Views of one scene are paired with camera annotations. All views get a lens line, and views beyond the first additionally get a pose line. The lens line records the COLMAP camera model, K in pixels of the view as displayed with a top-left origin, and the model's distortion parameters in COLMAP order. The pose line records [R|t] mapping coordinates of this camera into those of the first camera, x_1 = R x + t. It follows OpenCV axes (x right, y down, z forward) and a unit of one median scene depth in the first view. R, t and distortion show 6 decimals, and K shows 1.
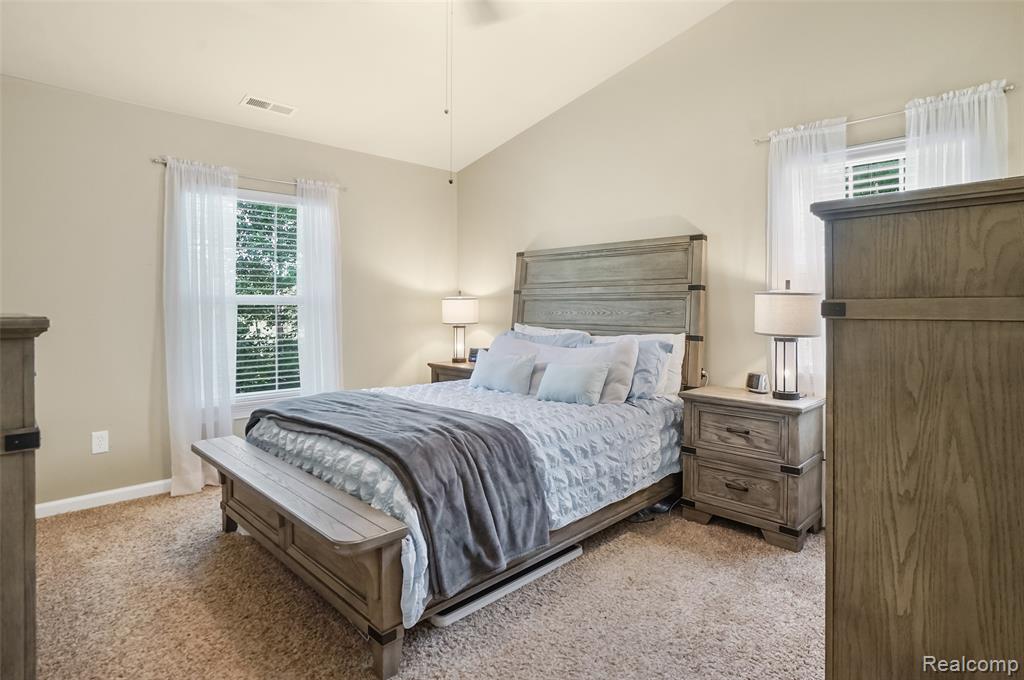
lens RADIAL K [[527.2, 0, 511.8], [0, 527.2, 303.0], [0, 0, 1]] dist [-0.001266, 0.025775]
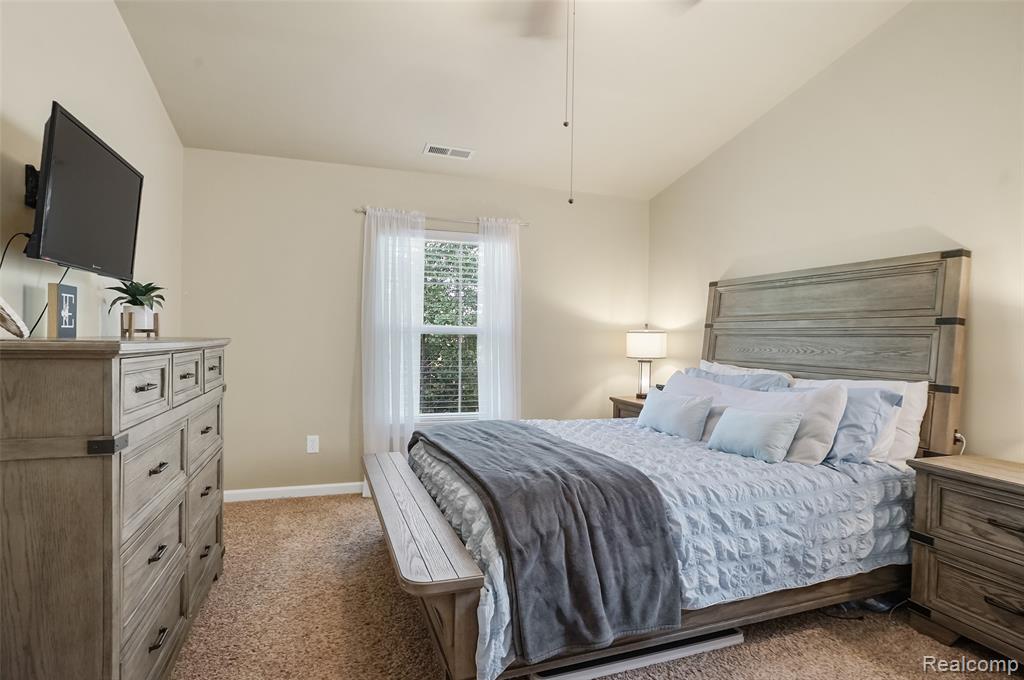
lens RADIAL K [[507.4, 0, 512.0], [0, 507.4, 340.0], [0, 0, 1]] dist [-0.016134, 0.022104]
pose [[0.910404, 0.020962, -0.413189, 0.106841], [-0.017585, 0.999774, 0.011977, -0.000753], [0.413347, -0.003638, 0.910566, 0.114121]]
